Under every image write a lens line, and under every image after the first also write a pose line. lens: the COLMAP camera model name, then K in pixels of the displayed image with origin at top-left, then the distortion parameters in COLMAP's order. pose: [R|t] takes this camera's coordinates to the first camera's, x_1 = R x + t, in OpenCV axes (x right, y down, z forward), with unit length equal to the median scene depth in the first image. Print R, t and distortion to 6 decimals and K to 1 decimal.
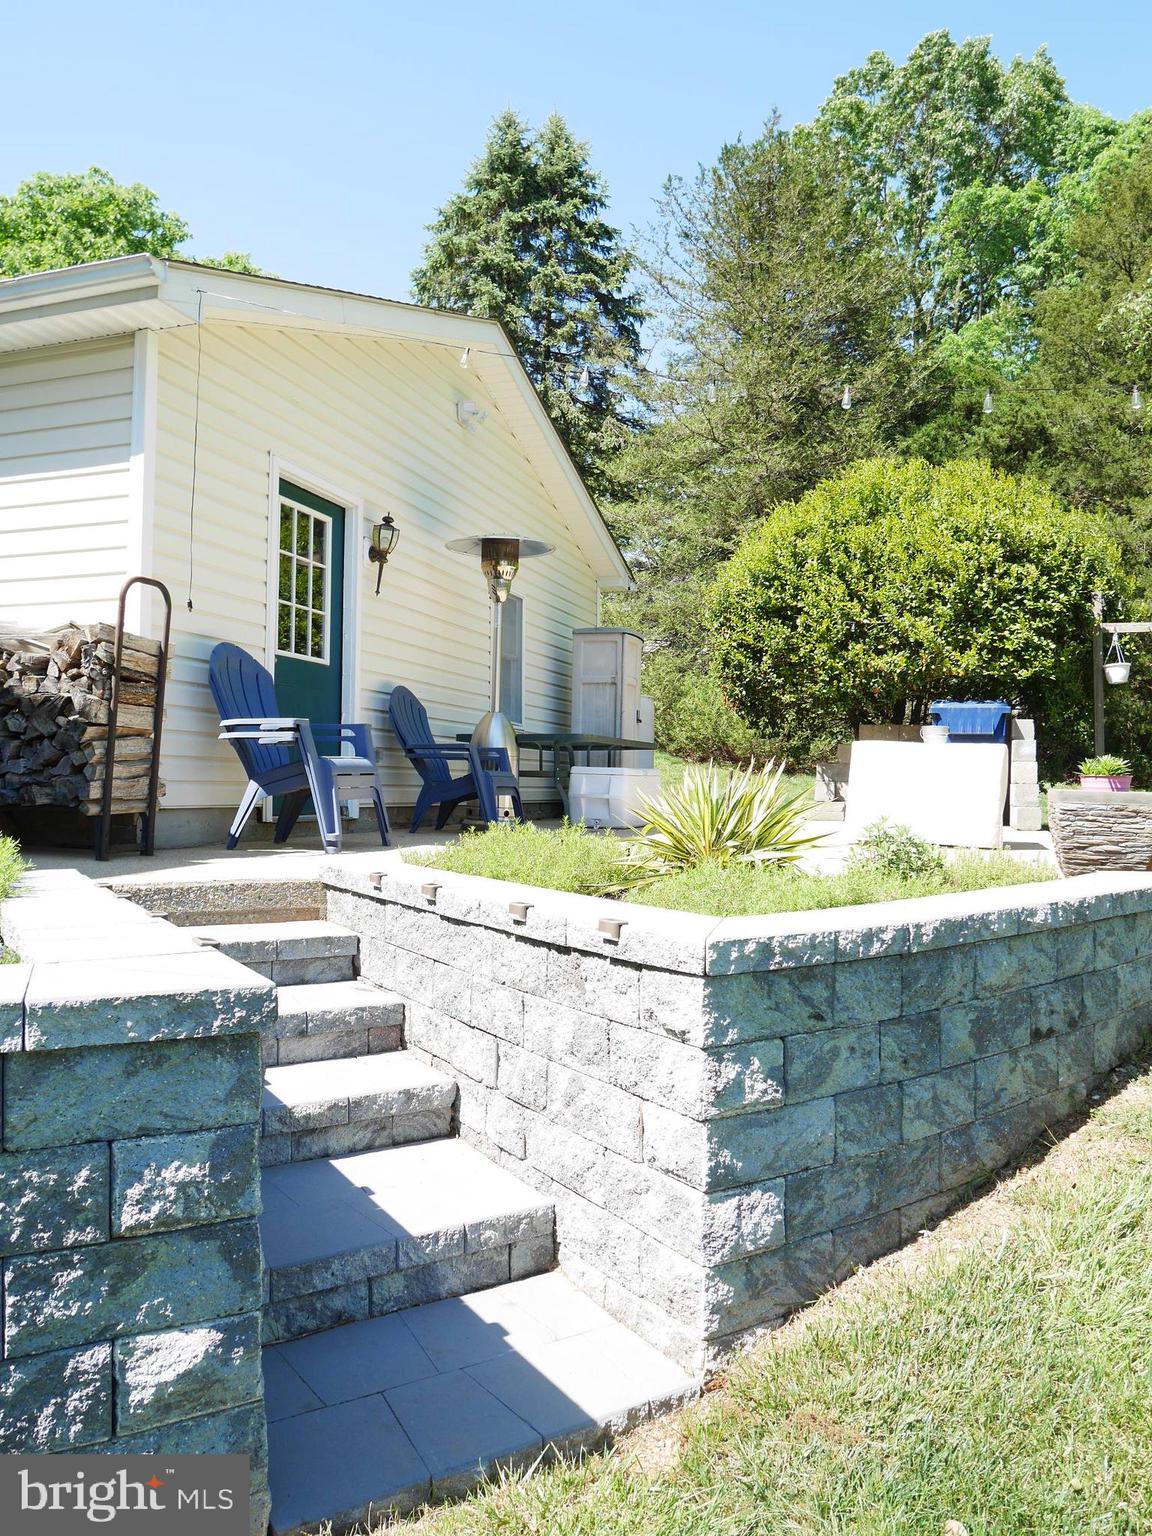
lens RADIAL K [[1089.8, 0, 574.9], [0, 1089.8, 760.8], [0, 0, 1]] dist [-0.072753, 0.034019]
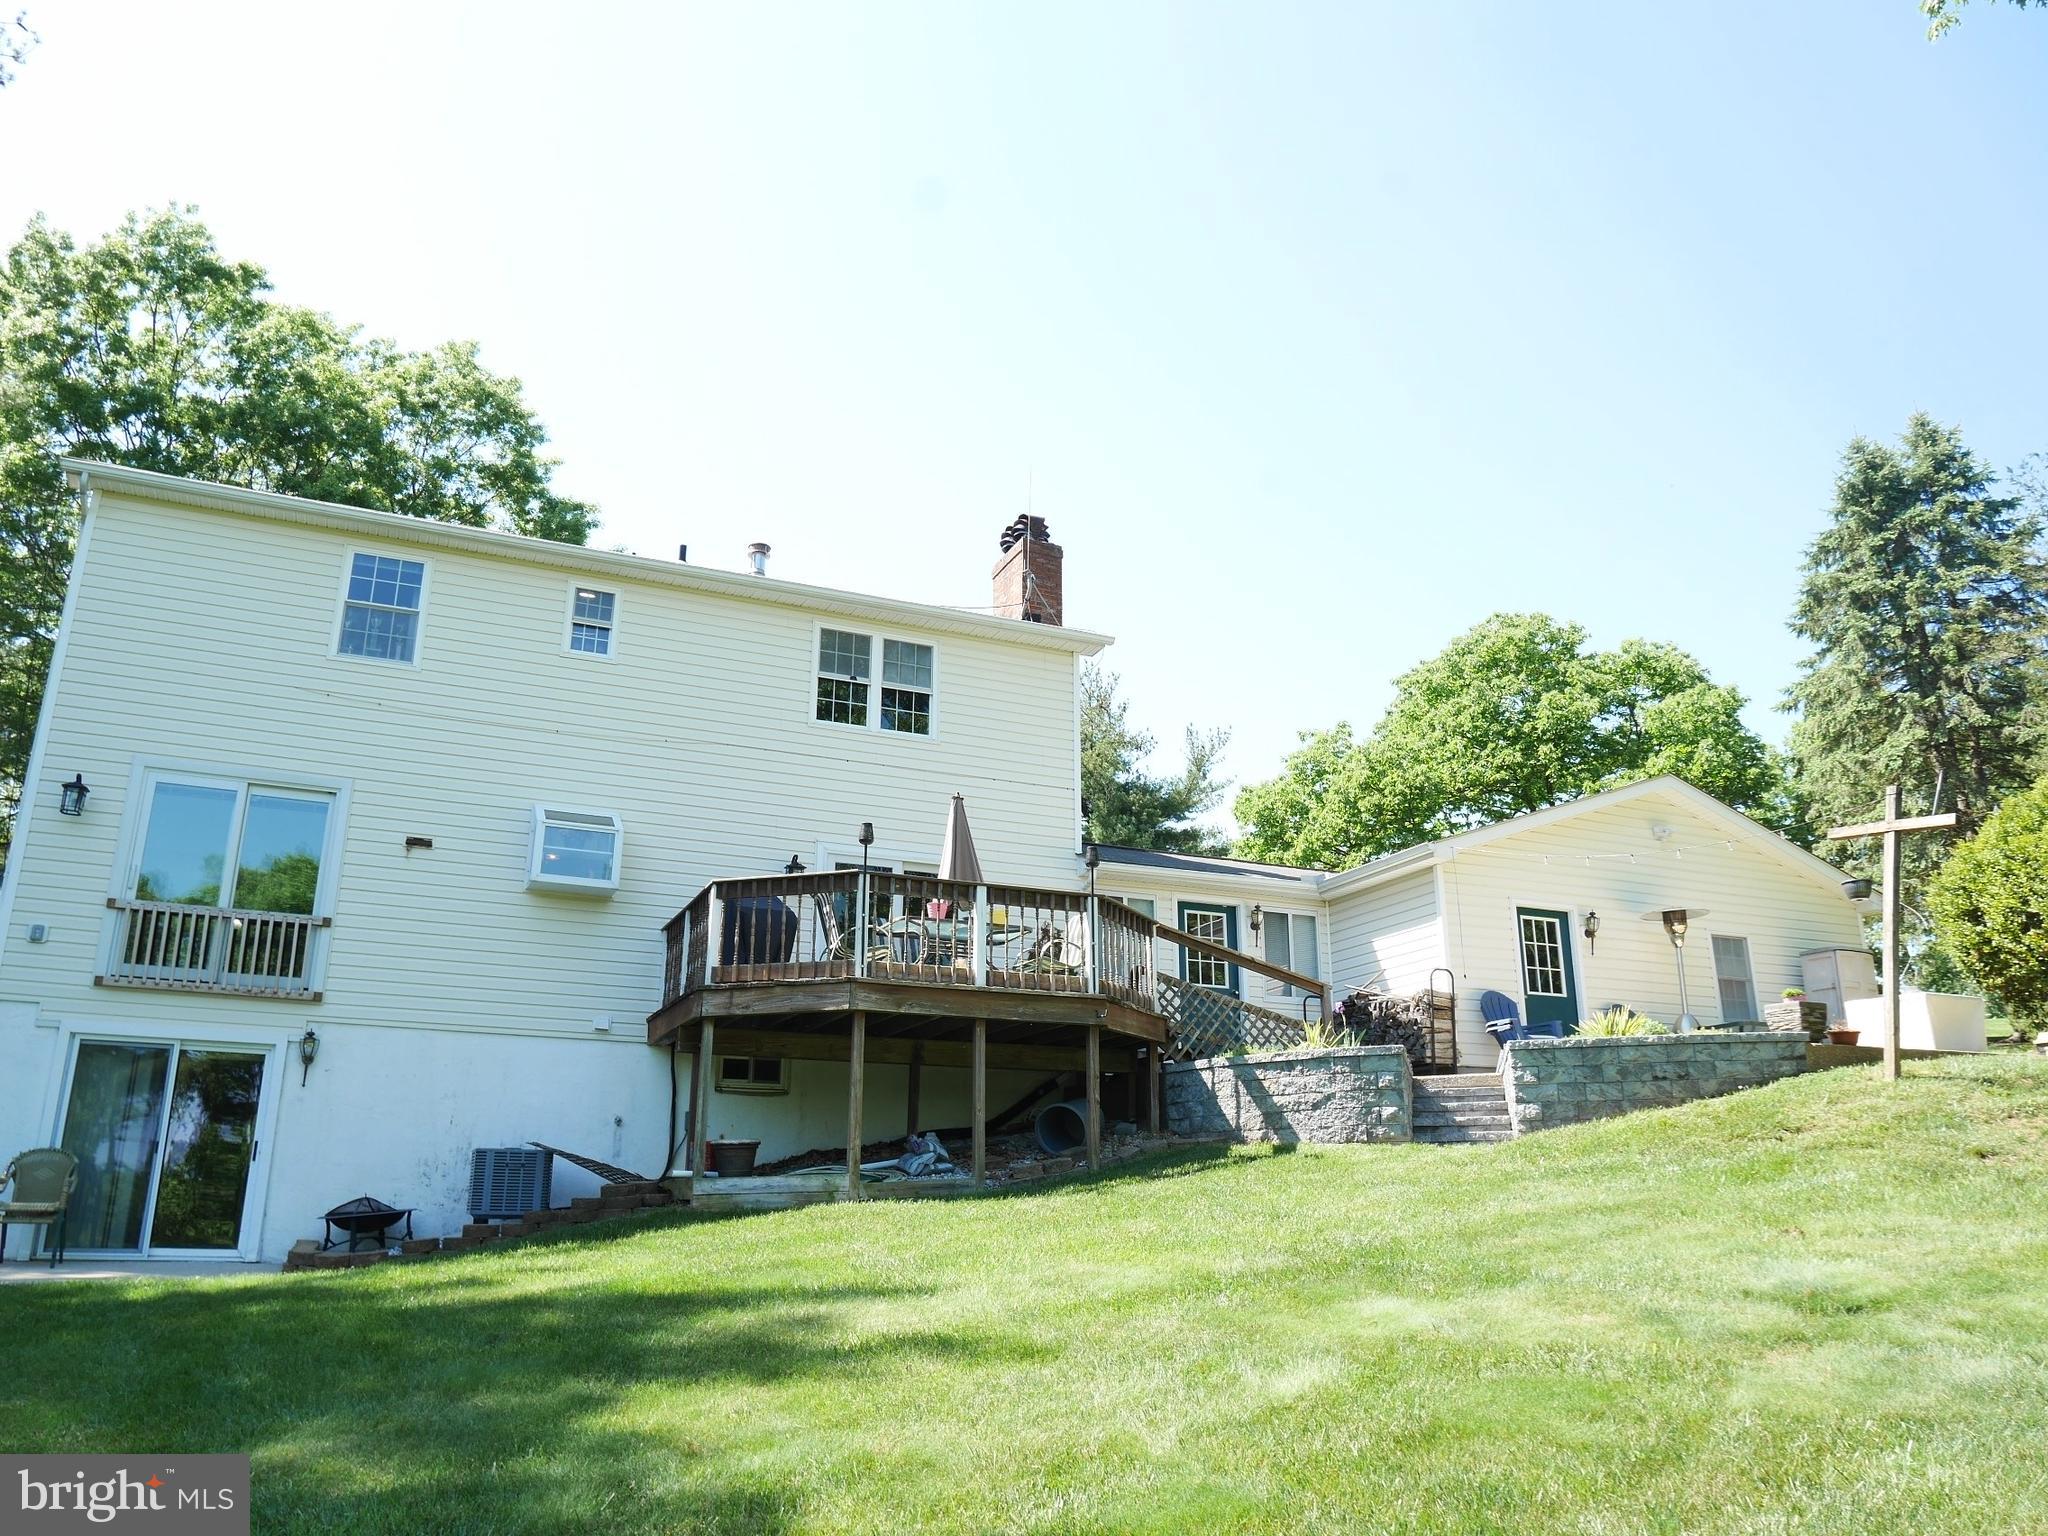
lens RADIAL K [[1453.1, 0, 1014.2], [0, 1453.1, 771.6], [0, 0, 1]] dist [-0.072753, 0.034019]
pose [[0.663387, -0.231179, -0.711670, 1.217875], [0.019023, 0.955982, -0.292809, 0.302679], [0.748035, 0.180707, 0.638584, -1.670592]]
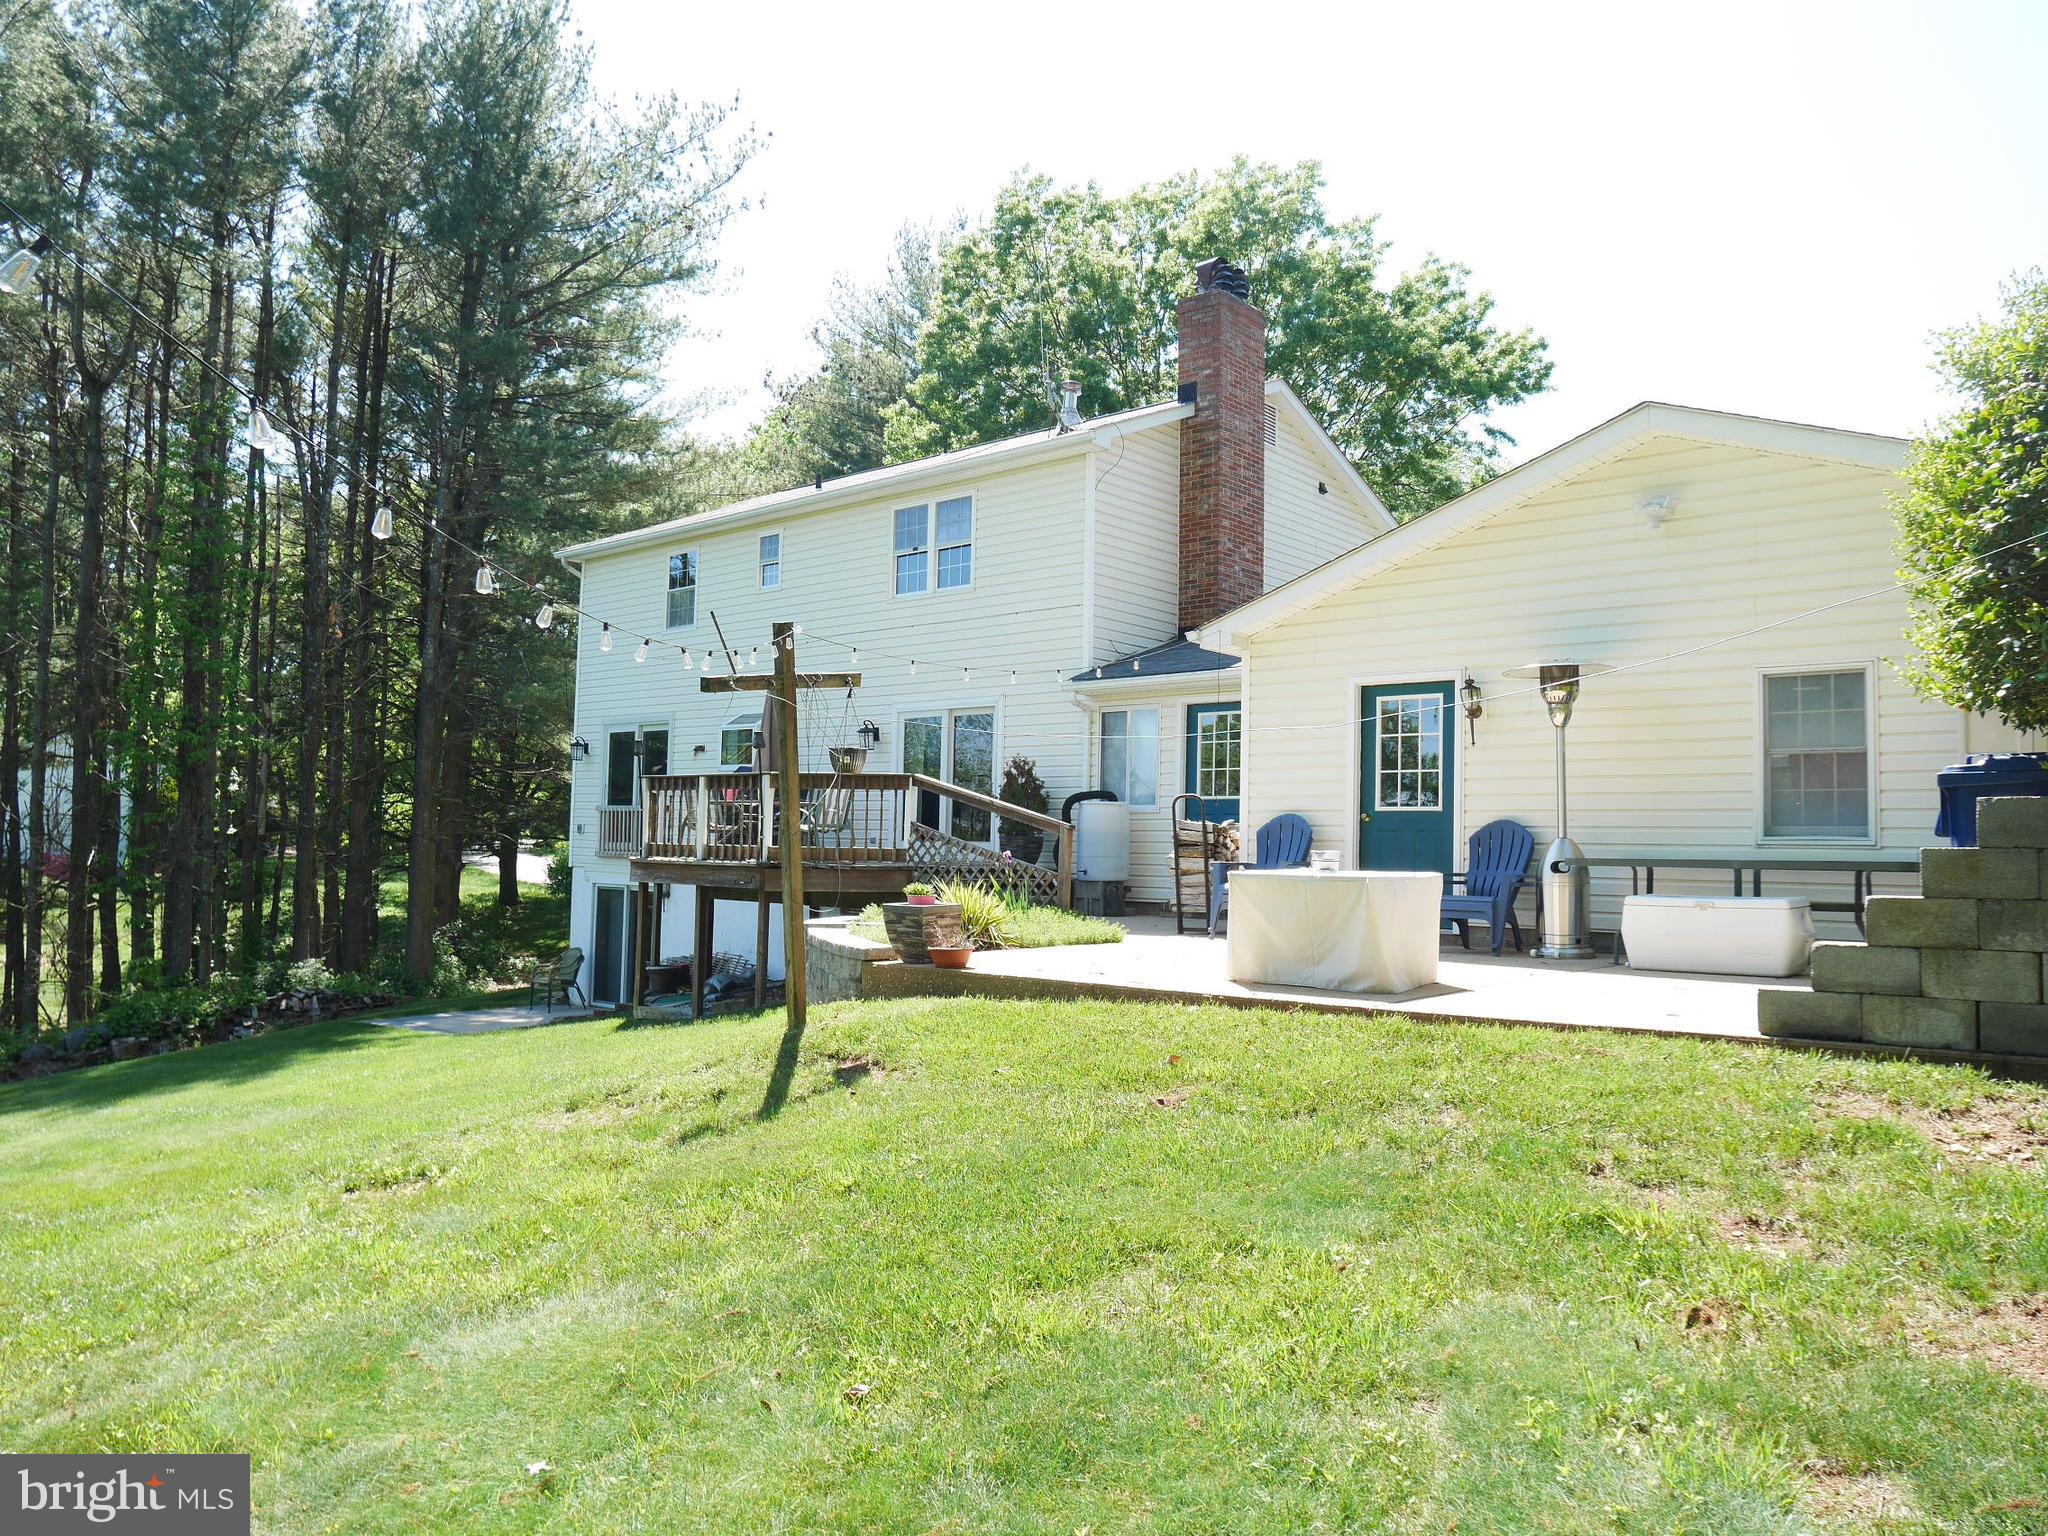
lens RADIAL K [[1453.1, 0, 1014.2], [0, 1453.1, 771.6], [0, 0, 1]] dist [-0.072753, 0.034019]
pose [[-0.364617, -0.074484, -0.928174, 1.878141], [-0.003410, 0.996896, -0.078660, 0.001926], [0.931151, -0.025515, -0.363739, 1.408499]]
